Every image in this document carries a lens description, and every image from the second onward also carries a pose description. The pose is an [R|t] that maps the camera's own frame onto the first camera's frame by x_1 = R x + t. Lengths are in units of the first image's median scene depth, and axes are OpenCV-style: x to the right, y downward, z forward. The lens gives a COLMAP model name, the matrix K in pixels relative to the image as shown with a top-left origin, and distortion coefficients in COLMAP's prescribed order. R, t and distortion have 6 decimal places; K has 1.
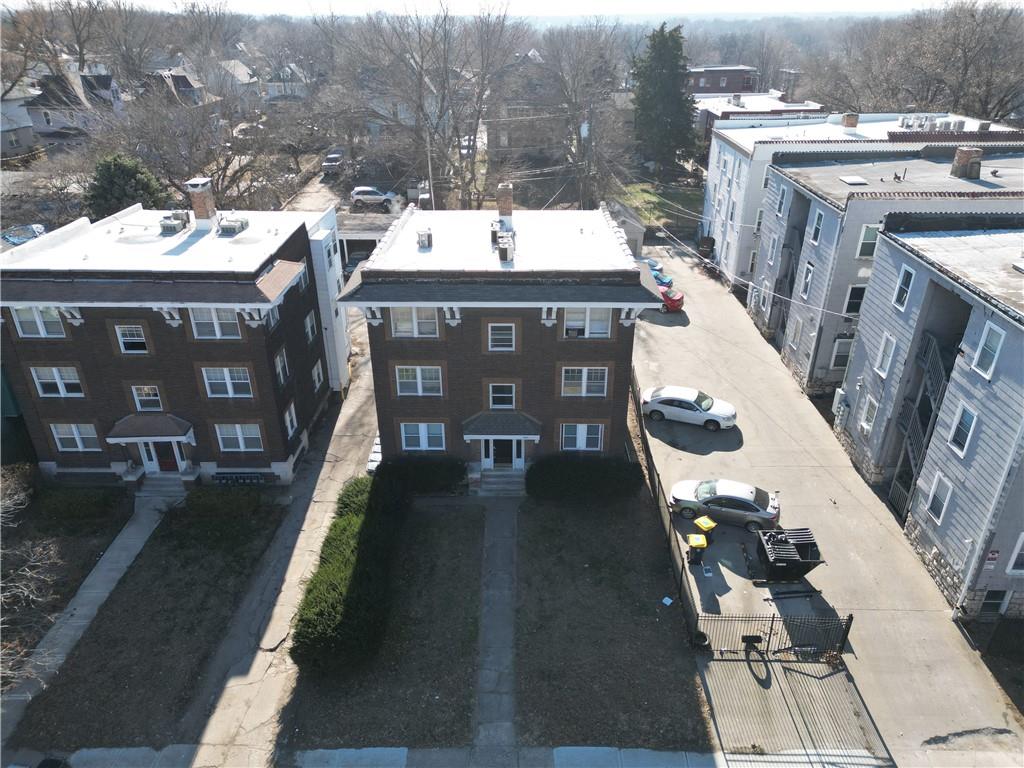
lens RADIAL K [[714.1, 0, 513.7], [0, 714.1, 379.4], [0, 0, 1]] dist [0.027801, -0.008456]
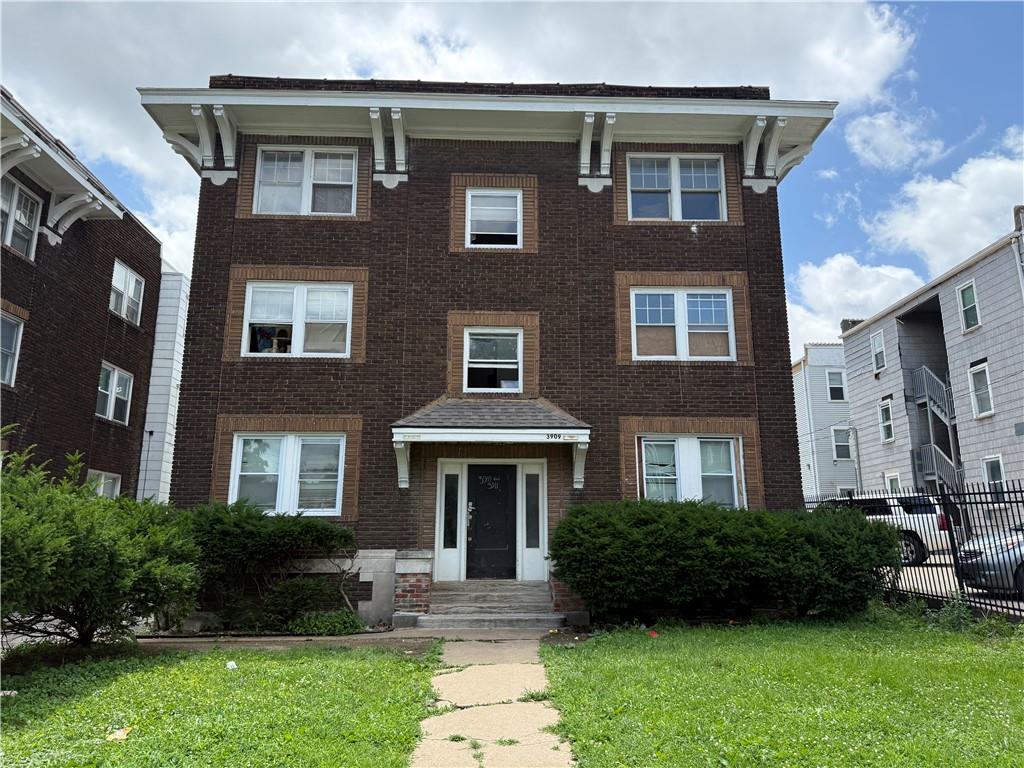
lens RADIAL K [[722.5, 0, 515.5], [0, 722.5, 389.7], [0, 0, 1]] dist [0.009540, -0.037760]
pose [[0.998716, 0.012328, 0.049129, -0.023770], [0.021698, 0.772302, -0.634885, 0.309777], [-0.045769, 0.635136, 0.771043, 0.686288]]
